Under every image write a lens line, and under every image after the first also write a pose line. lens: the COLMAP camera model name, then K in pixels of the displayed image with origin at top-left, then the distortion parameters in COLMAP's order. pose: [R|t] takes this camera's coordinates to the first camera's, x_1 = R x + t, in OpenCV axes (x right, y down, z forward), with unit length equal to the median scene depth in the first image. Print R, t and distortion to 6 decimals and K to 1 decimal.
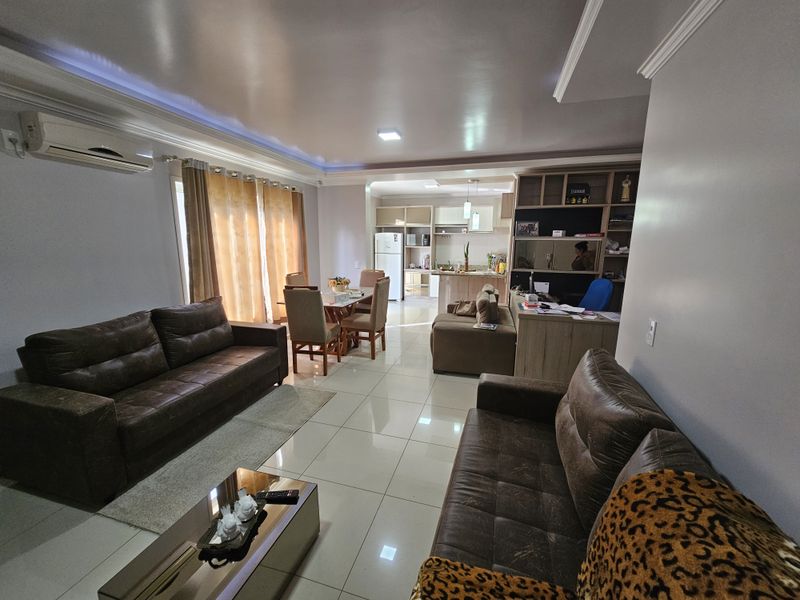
lens RADIAL K [[325.8, 0, 405.0], [0, 325.8, 298.6], [0, 0, 1]] dist [-0.005034, 0.000774]
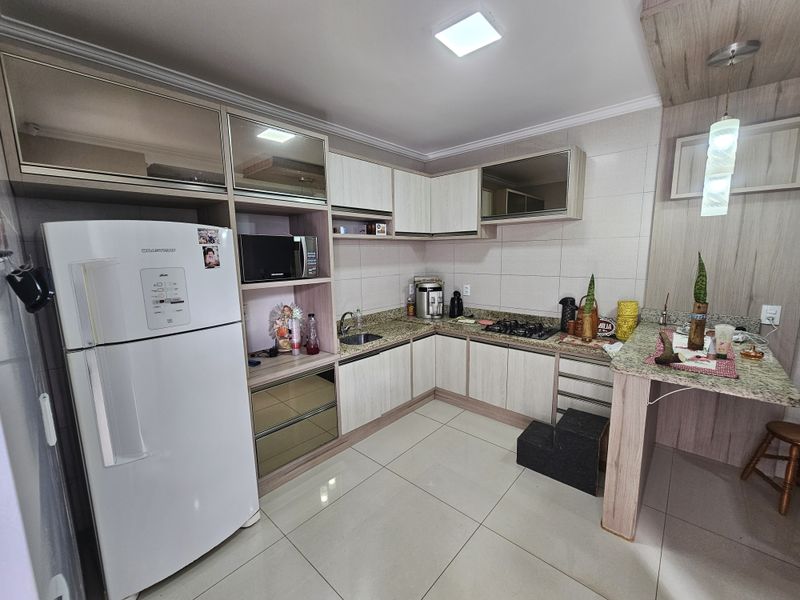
lens RADIAL K [[325.8, 0, 398.3], [0, 325.8, 298.8], [0, 0, 1]] dist [-0.005034, 0.000774]
pose [[0.445645, -0.141948, 0.883884, -0.157390], [0.182709, 0.980988, 0.065423, -0.146501], [-0.876366, 0.132338, 0.463107, 0.797063]]
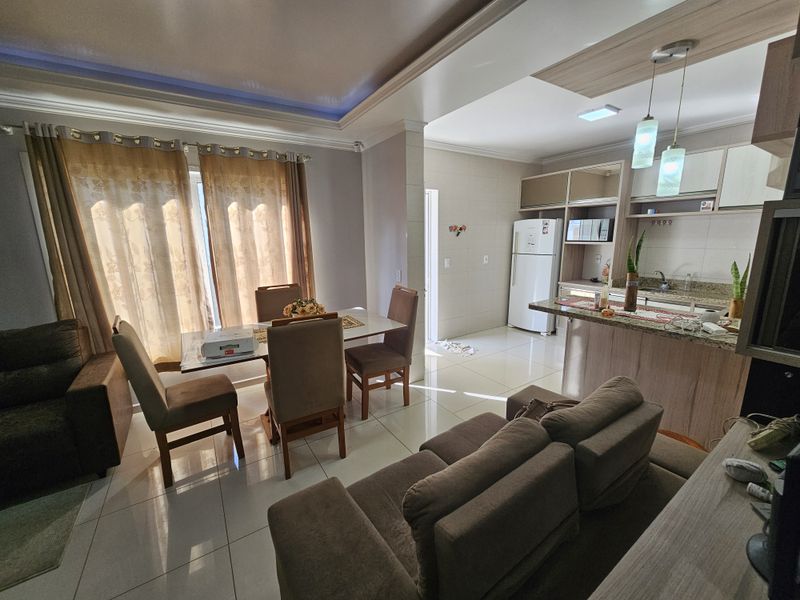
lens RADIAL K [[325.8, 0, 397.8], [0, 325.8, 297.6], [0, 0, 1]] dist [-0.005034, 0.000774]
pose [[0.749837, 0.106677, -0.652966, 0.164348], [-0.096170, 0.994008, 0.051957, -0.066263], [0.654596, 0.023837, 0.755603, 0.386941]]
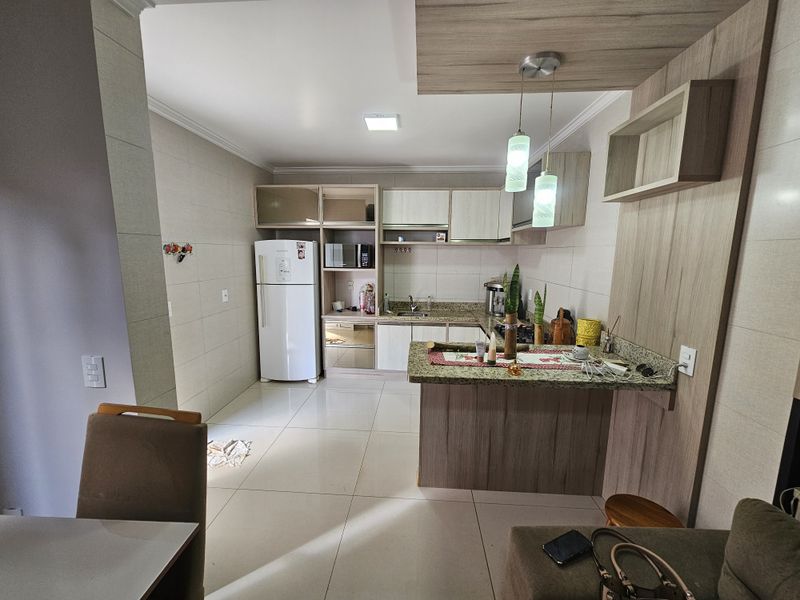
lens RADIAL K [[325.8, 0, 405.0], [0, 325.8, 300.4], [0, 0, 1]] dist [-0.005034, 0.000774]
pose [[0.974646, -0.029189, 0.221839, 0.011295], [0.036302, 0.998947, -0.028055, -0.095974], [-0.220787, 0.035397, 0.974680, 0.507873]]
